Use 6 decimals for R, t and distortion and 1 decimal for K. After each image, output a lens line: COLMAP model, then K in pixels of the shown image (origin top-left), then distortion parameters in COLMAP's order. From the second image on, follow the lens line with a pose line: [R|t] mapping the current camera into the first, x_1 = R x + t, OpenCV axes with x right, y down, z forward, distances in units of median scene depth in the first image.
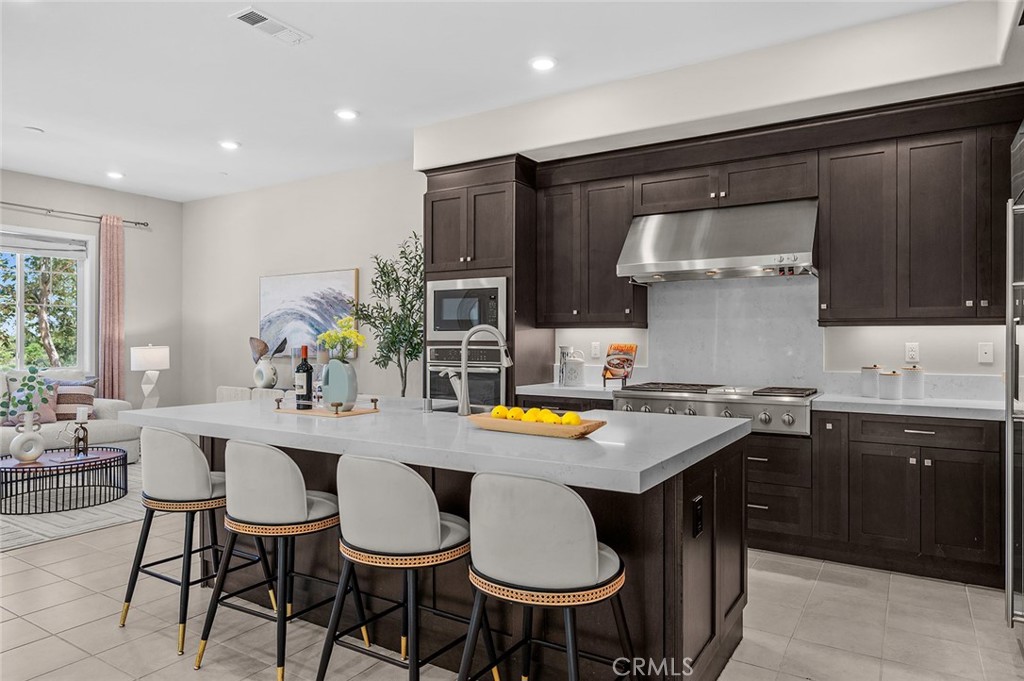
lens RADIAL K [[632.3, 0, 514.4], [0, 632.3, 338.0], [0, 0, 1]] dist [0.009039, 0.001677]
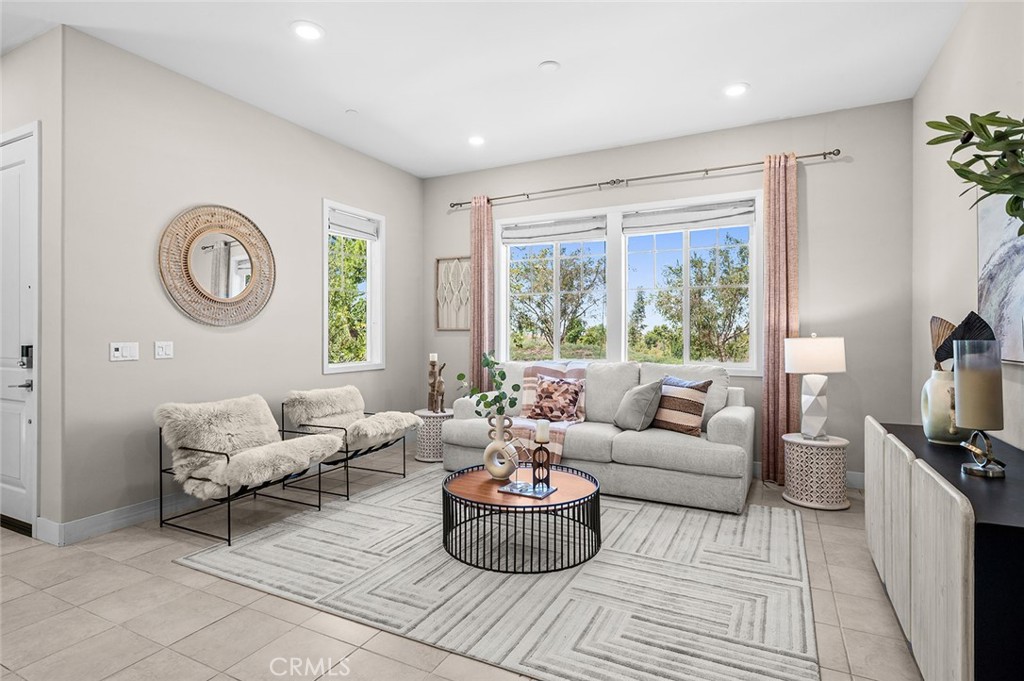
lens RADIAL K [[523.4, 0, 510.7], [0, 523.4, 341.1], [0, 0, 1]] dist [-0.002712, -0.000859]
pose [[0.080281, 0.012212, -0.996697, -0.088422], [0.010885, 0.999855, 0.013127, 0.010628], [0.996713, -0.011903, 0.080137, 0.864564]]
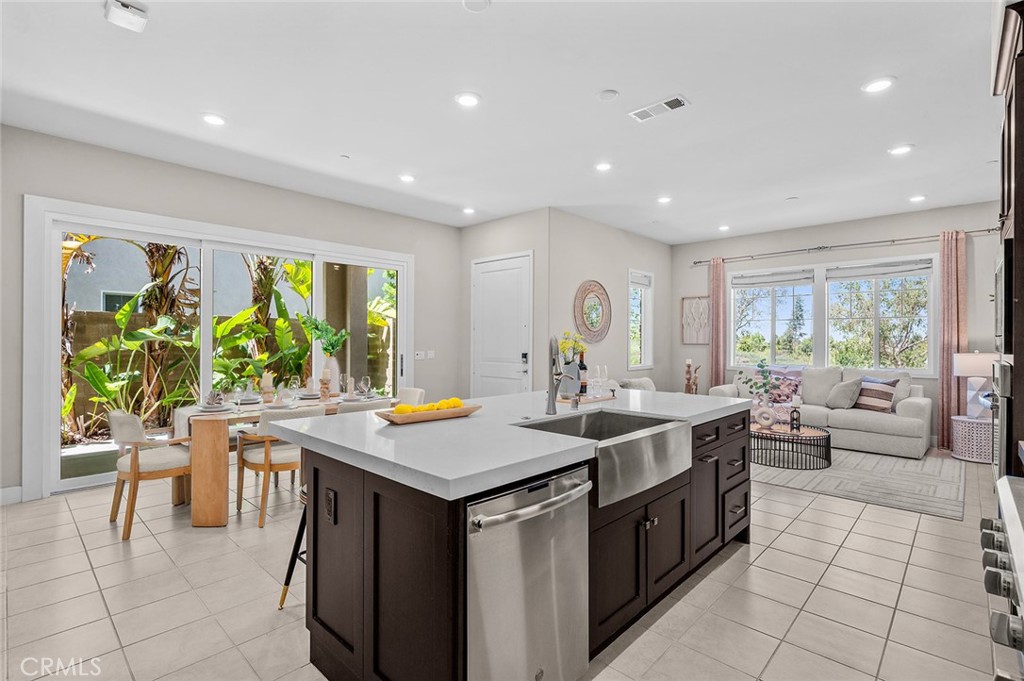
lens RADIAL K [[475.6, 0, 516.4], [0, 475.6, 342.4], [0, 0, 1]] dist [0.000685, -0.000802]
pose [[-0.205425, 0.002586, -0.978669, 0.414766], [0.006101, 0.999980, 0.001362, -0.010378], [0.978654, -0.005692, -0.205437, 0.588184]]
